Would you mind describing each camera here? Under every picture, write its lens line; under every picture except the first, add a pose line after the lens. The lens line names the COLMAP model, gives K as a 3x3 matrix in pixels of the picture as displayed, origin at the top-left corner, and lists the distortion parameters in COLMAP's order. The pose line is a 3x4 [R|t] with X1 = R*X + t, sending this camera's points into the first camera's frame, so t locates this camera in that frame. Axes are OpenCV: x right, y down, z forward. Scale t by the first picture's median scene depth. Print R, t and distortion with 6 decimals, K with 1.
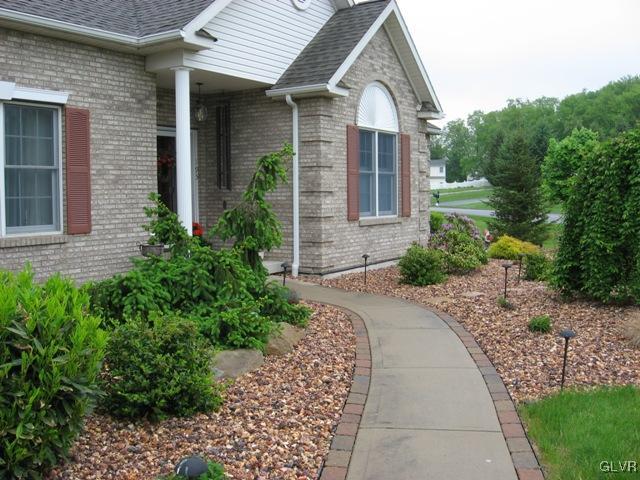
lens RADIAL K [[667.6, 0, 317.5], [0, 667.6, 237.0], [0, 0, 1]] dist [-0.130621, 0.047980]
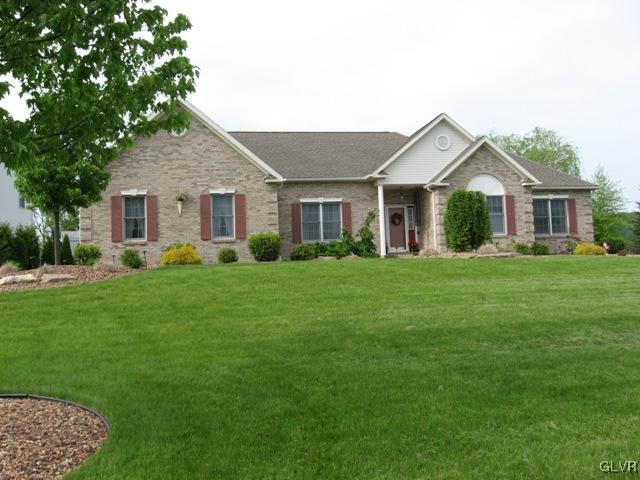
lens RADIAL K [[667.6, 0, 317.5], [0, 667.6, 237.0], [0, 0, 1]] dist [-0.130621, 0.047980]
pose [[0.666957, -0.065019, -0.742254, 1.466692], [-0.019455, 0.994326, -0.104582, 0.237300], [0.744842, 0.084192, 0.661908, -0.941091]]
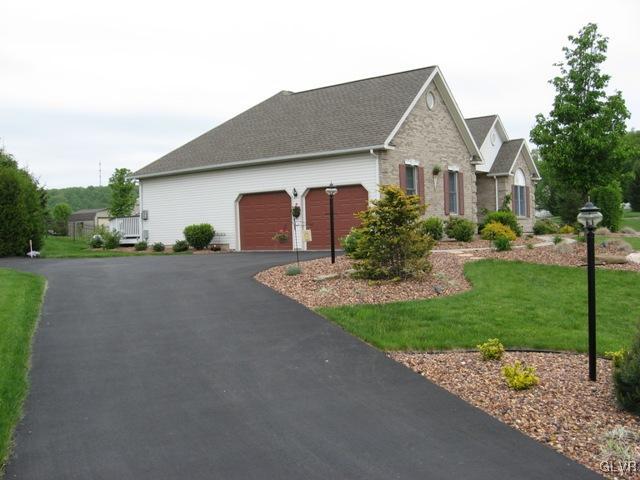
lens RADIAL K [[667.6, 0, 317.5], [0, 667.6, 237.0], [0, 0, 1]] dist [-0.130621, 0.047980]
pose [[0.996374, -0.022978, -0.081920, -0.575579], [0.018138, 0.998073, -0.059347, 0.220619], [0.083126, 0.057646, 0.994870, -1.958197]]
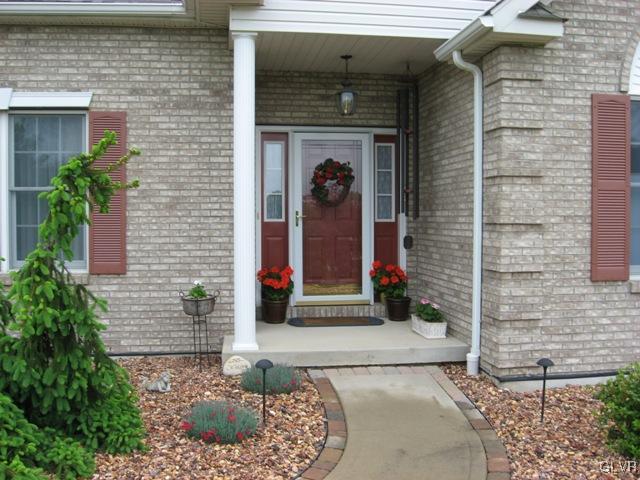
lens RADIAL K [[667.6, 0, 317.5], [0, 667.6, 237.0], [0, 0, 1]] dist [-0.130621, 0.047980]
pose [[0.653363, 0.031625, -0.756384, 0.286548], [-0.055851, 0.998418, -0.006499, -0.043392], [0.754982, 0.046491, 0.654096, 0.516018]]
